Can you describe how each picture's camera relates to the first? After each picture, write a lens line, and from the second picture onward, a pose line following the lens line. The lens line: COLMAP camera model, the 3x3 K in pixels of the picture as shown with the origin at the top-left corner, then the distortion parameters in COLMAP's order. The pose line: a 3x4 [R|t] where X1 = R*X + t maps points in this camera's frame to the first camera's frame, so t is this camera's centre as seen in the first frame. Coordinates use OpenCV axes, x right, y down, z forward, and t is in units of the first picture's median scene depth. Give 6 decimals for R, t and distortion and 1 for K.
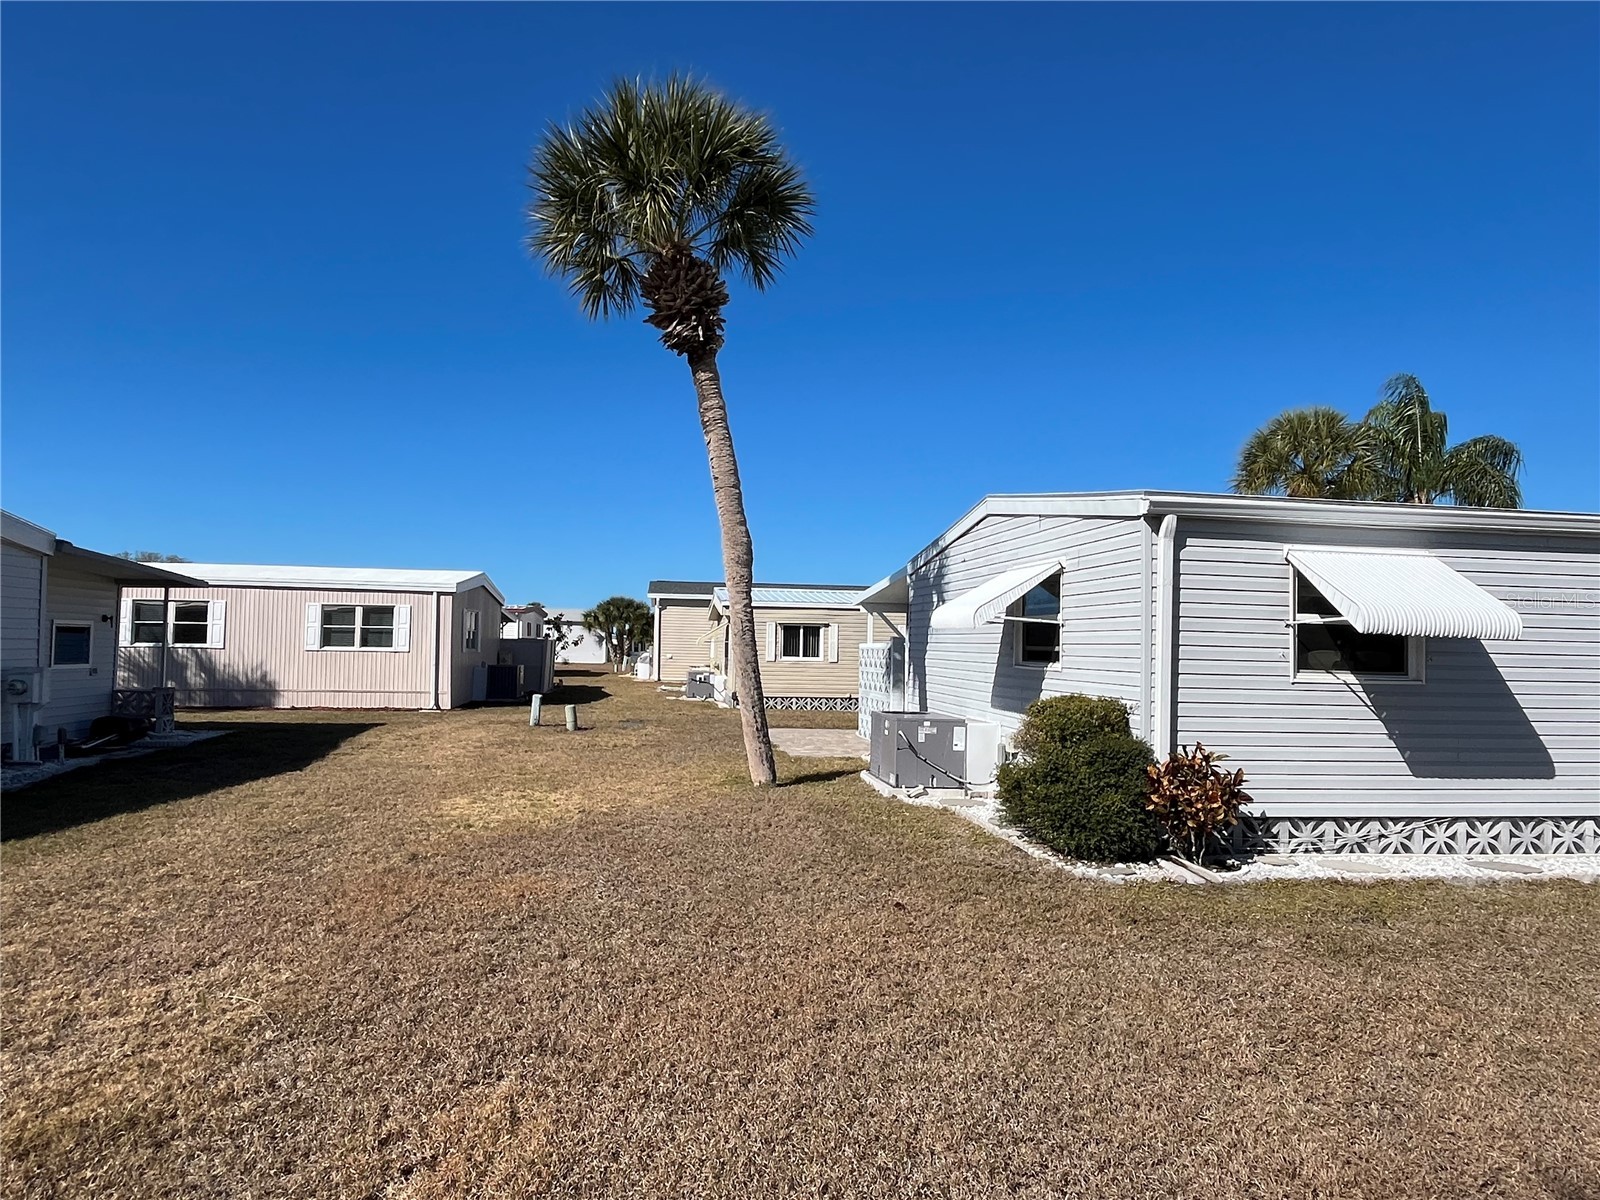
lens RADIAL K [[973.5, 0, 789.2], [0, 973.5, 598.8], [0, 0, 1]] dist [0.000302, -0.002520]
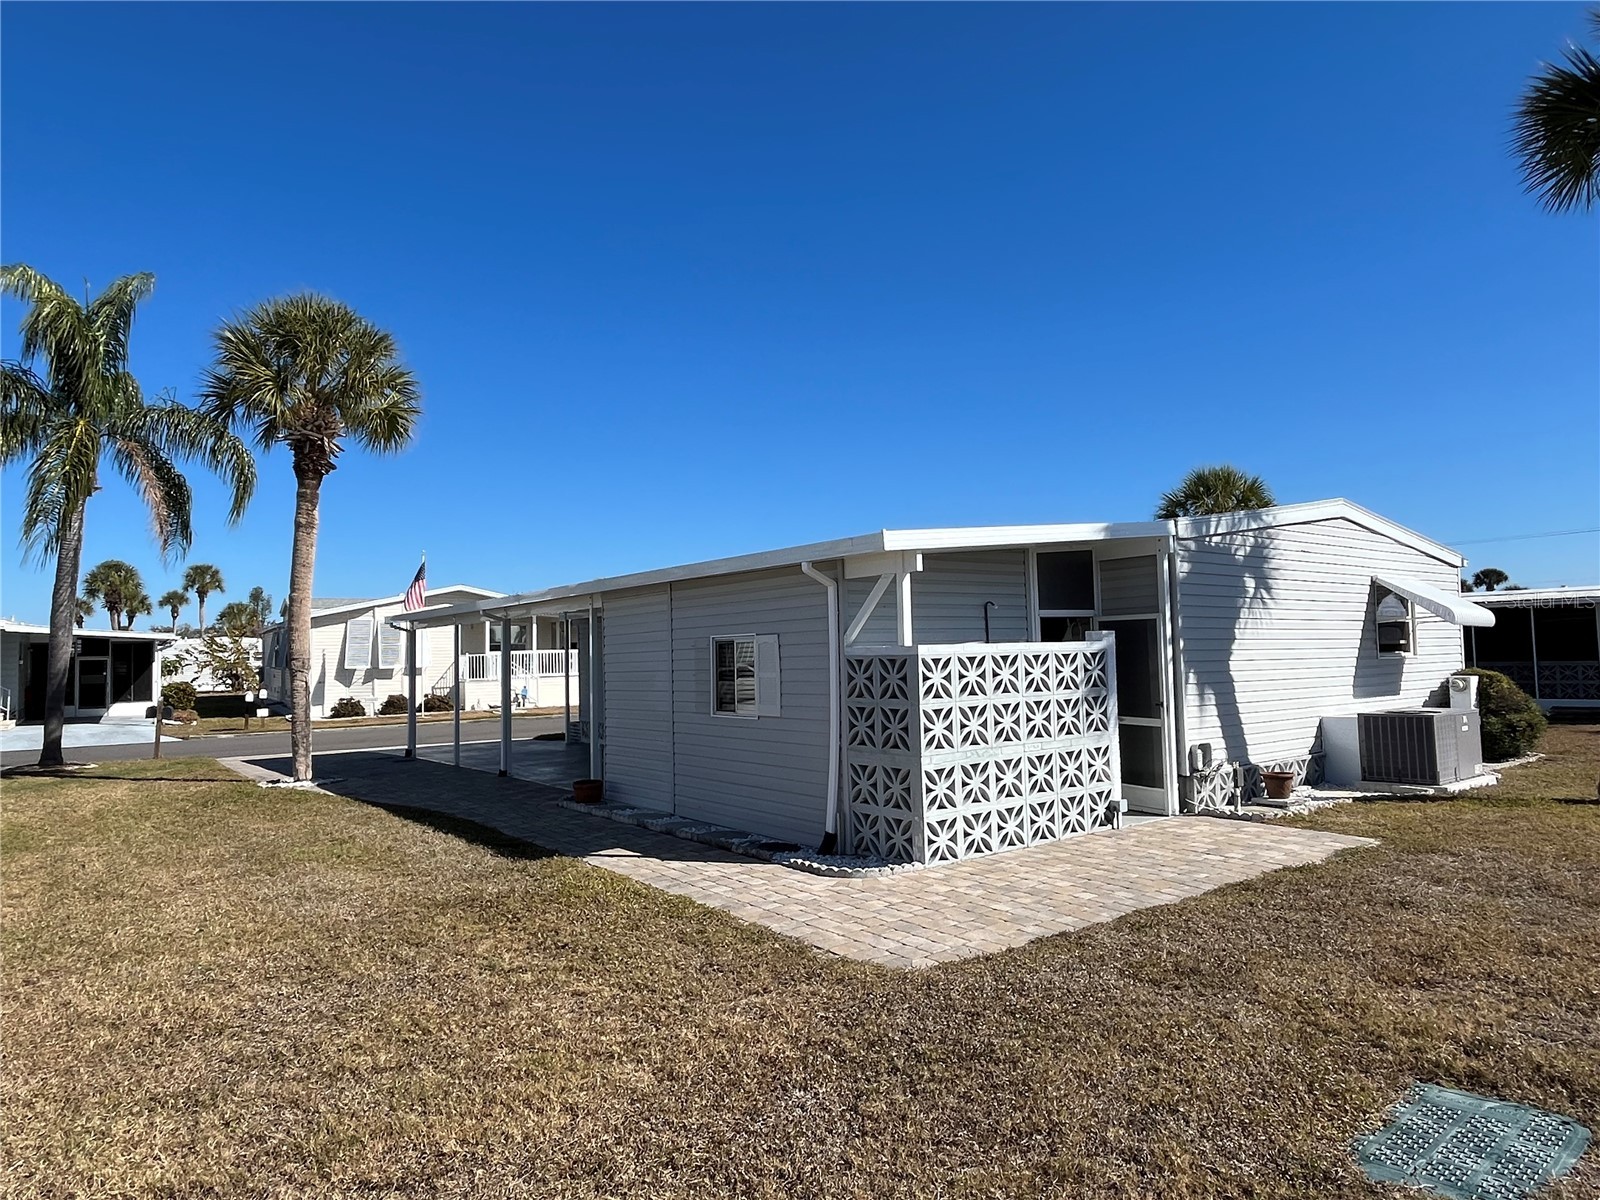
lens RADIAL K [[973.5, 0, 789.2], [0, 973.5, 598.8], [0, 0, 1]] dist [0.000302, -0.002520]
pose [[-0.485933, 0.038358, 0.873154, -0.615741], [-0.030462, 0.997686, -0.060781, 0.123729], [-0.873465, -0.056133, -0.483640, 2.961685]]
